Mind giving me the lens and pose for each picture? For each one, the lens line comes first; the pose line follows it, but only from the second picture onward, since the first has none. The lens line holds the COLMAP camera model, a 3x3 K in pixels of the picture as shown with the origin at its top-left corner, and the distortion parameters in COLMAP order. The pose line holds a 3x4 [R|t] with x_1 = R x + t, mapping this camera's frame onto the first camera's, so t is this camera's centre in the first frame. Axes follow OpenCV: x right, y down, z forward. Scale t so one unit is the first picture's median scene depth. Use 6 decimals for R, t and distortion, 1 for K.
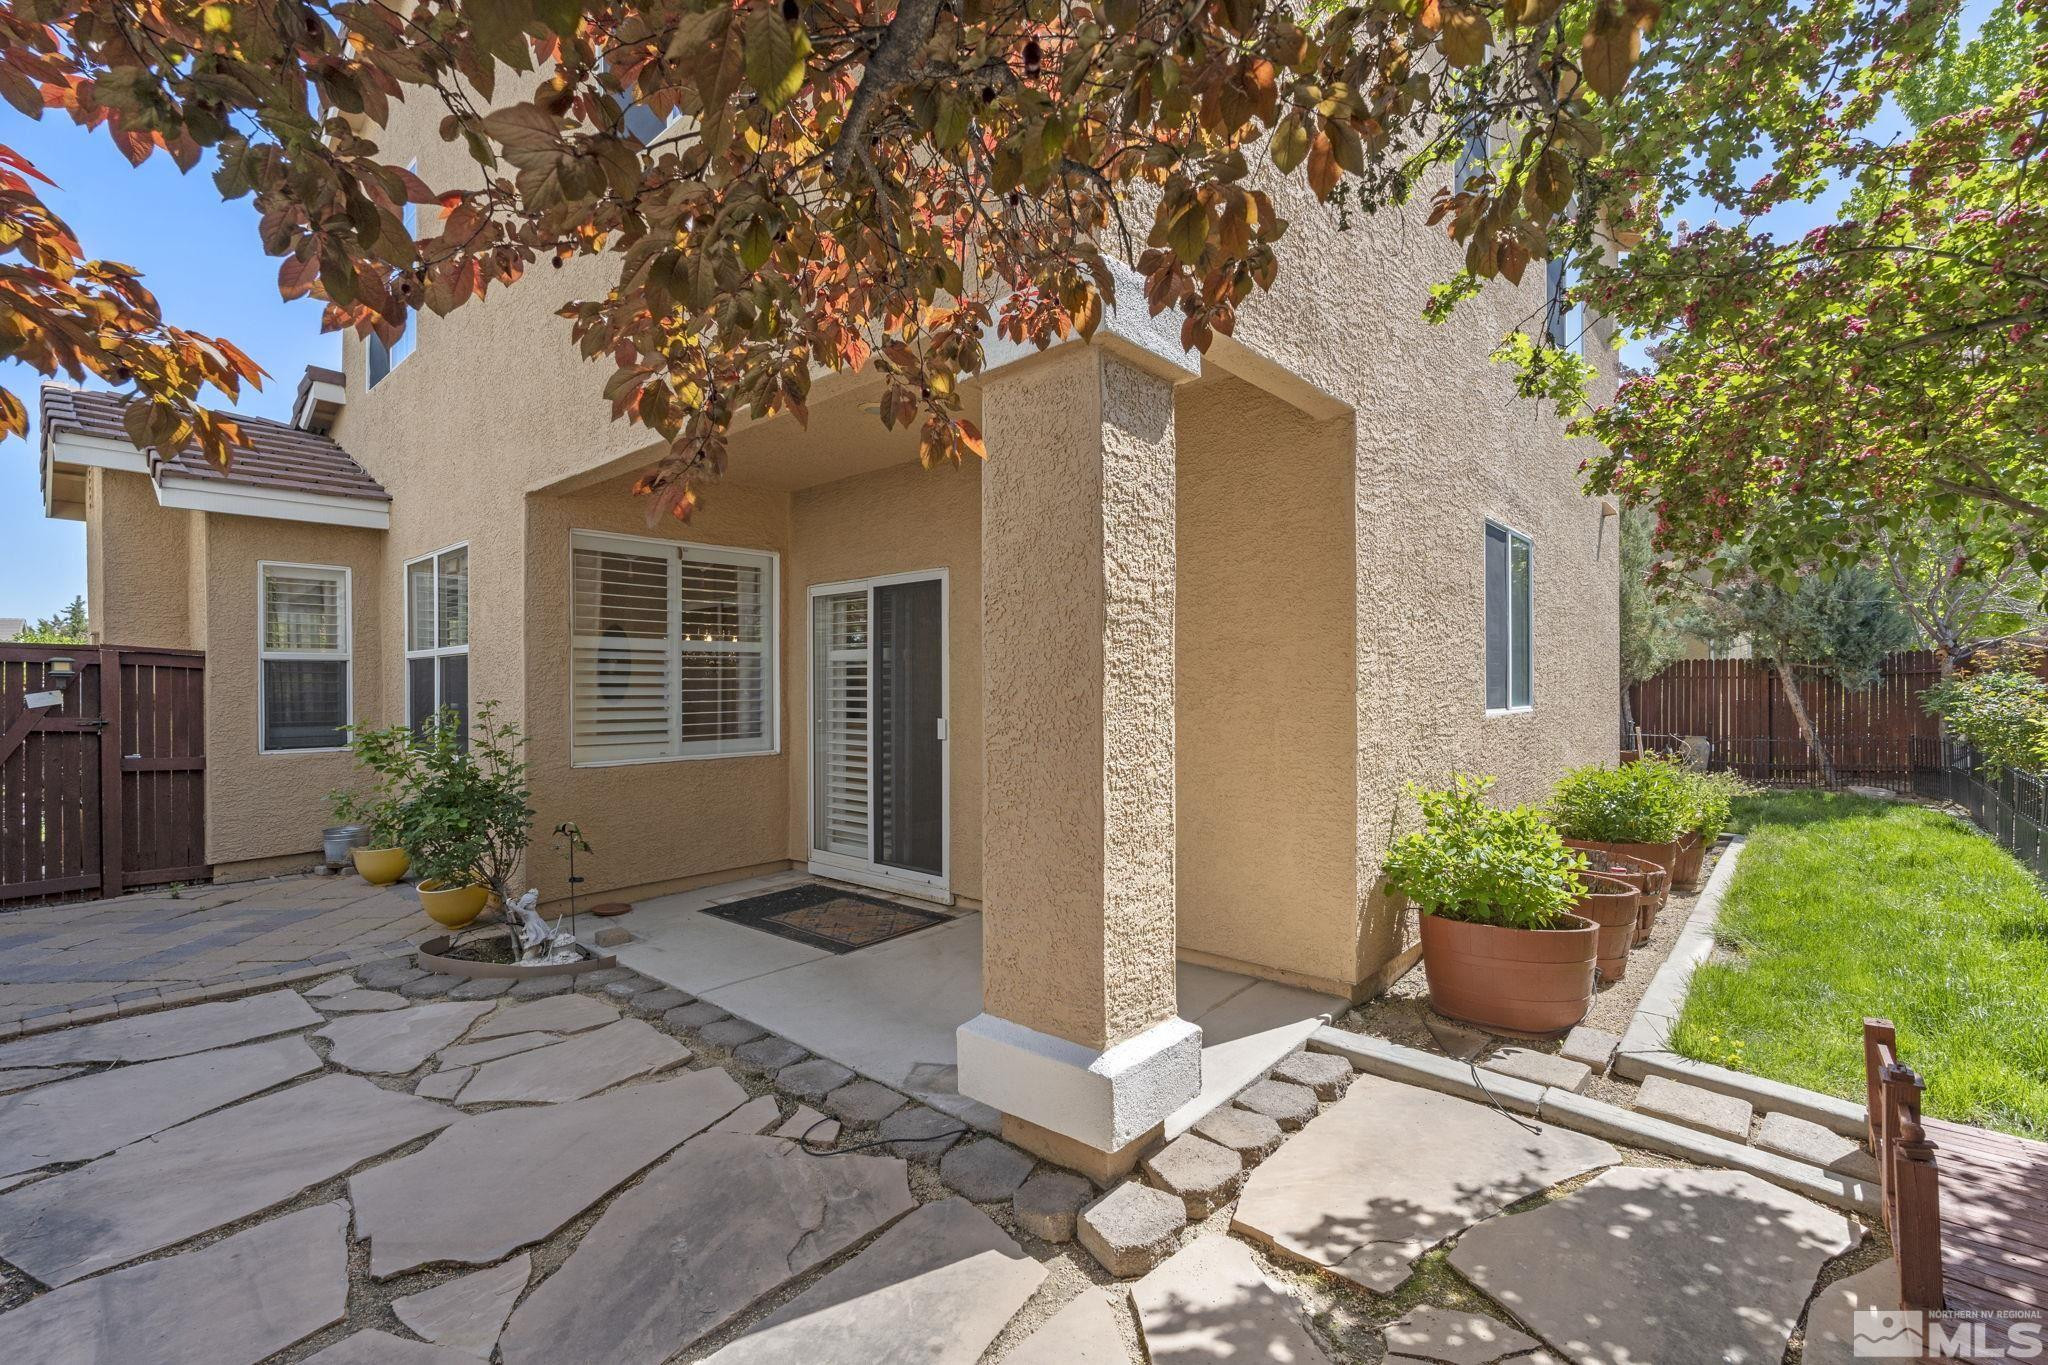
lens RADIAL K [[896.0, 0, 1027.5], [0, 896.0, 690.1], [0, 0, 1]] dist [-0.003289, -0.000127]
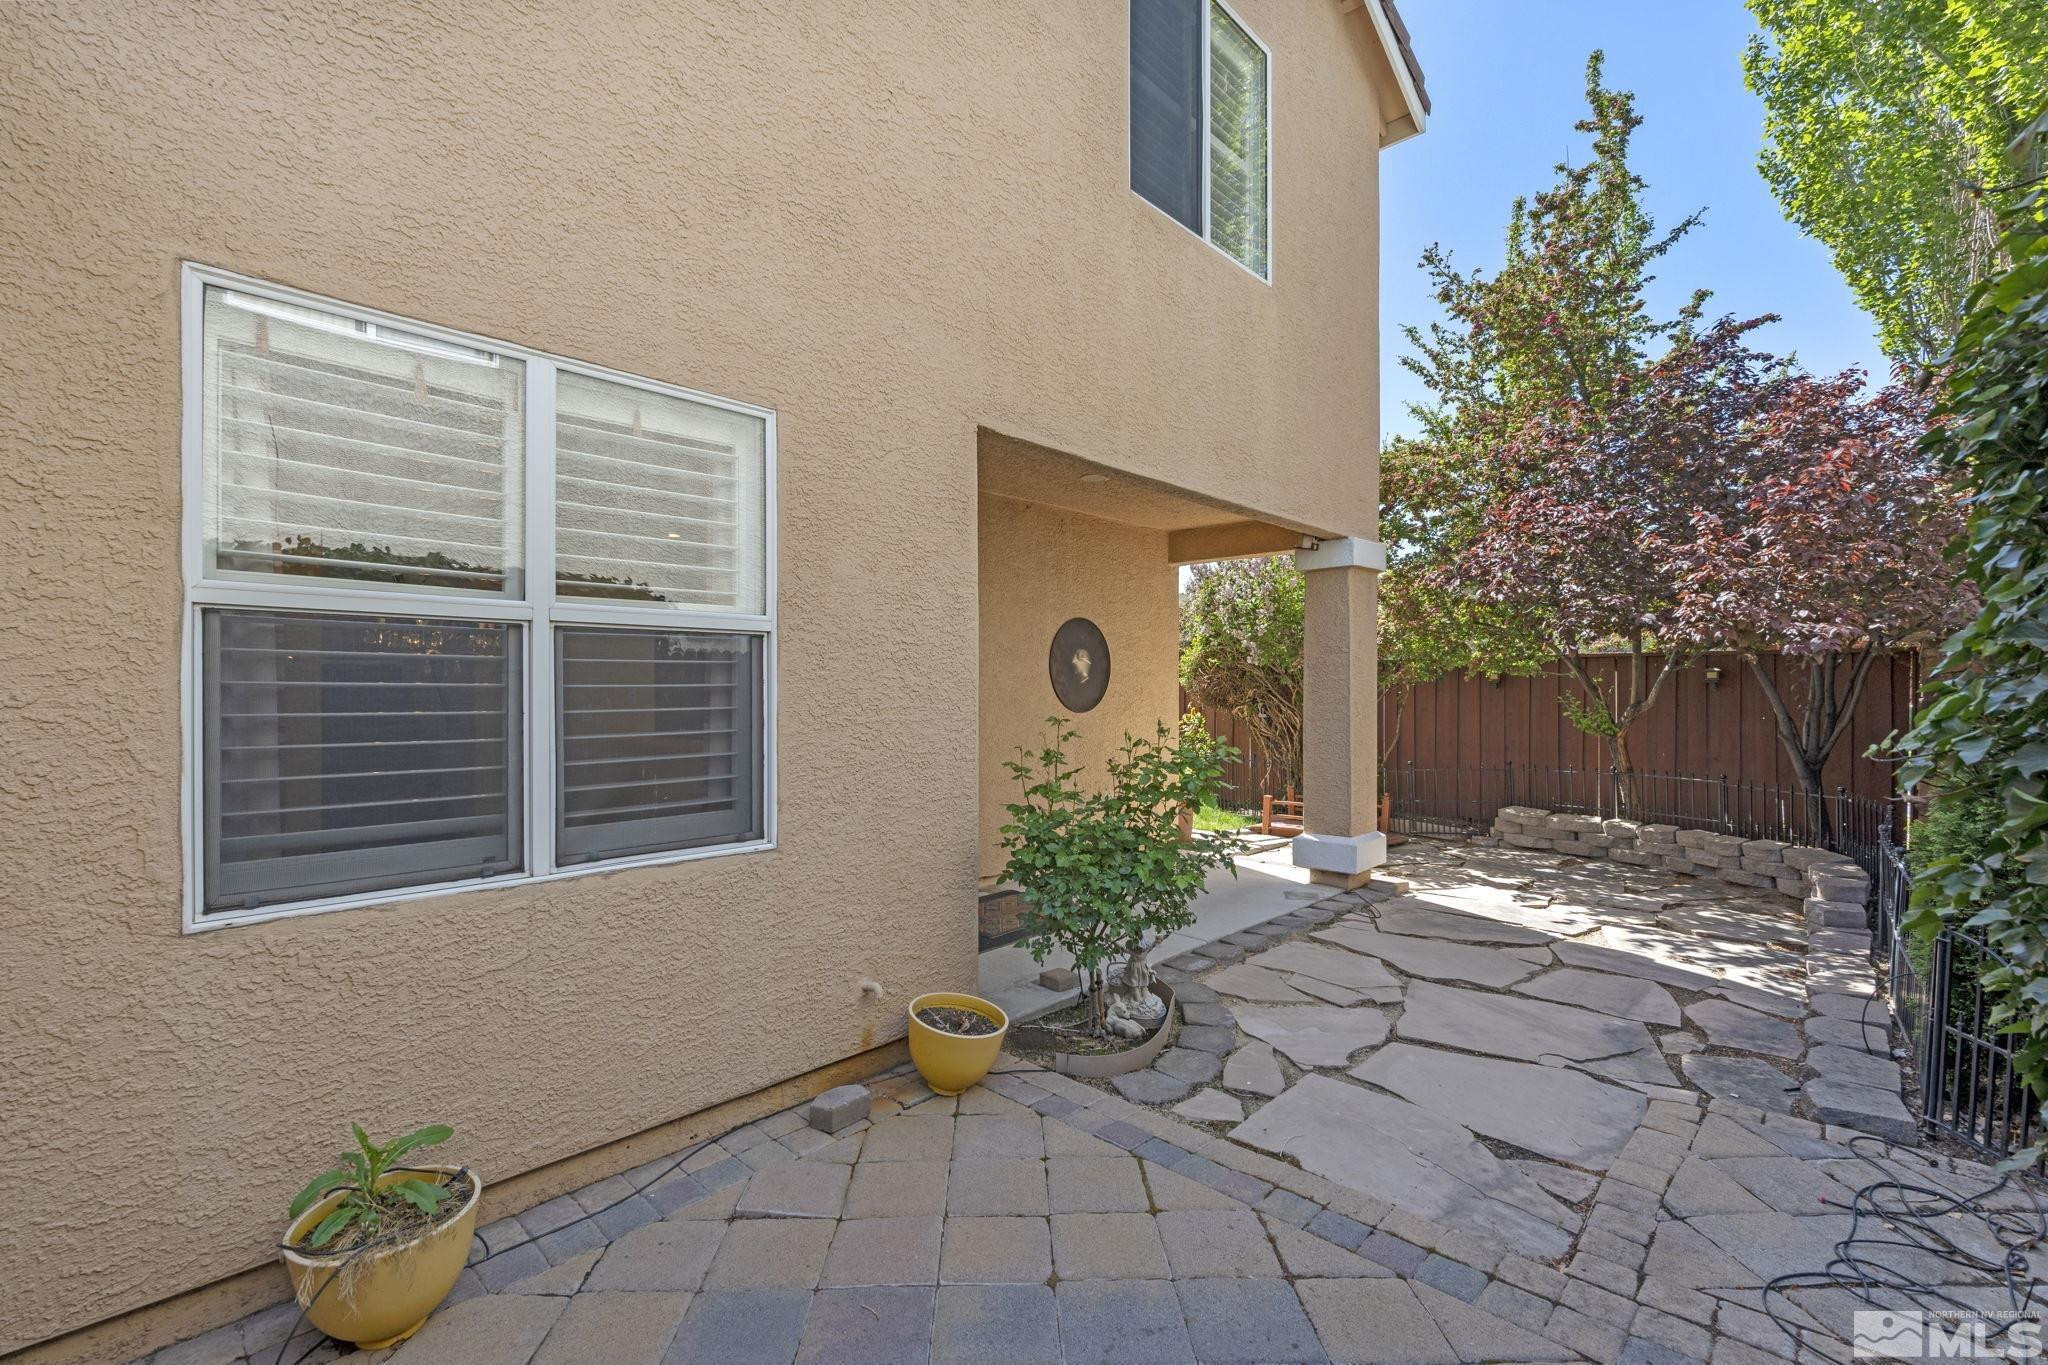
lens RADIAL K [[896.0, 0, 1028.5], [0, 896.0, 688.7], [0, 0, 1]] dist [-0.003289, -0.000127]
pose [[0.025545, 0.000837, 0.999673, -1.811316], [-0.005396, 0.999985, -0.000700, -0.014478], [-0.999659, -0.005377, 0.025549, 1.352425]]
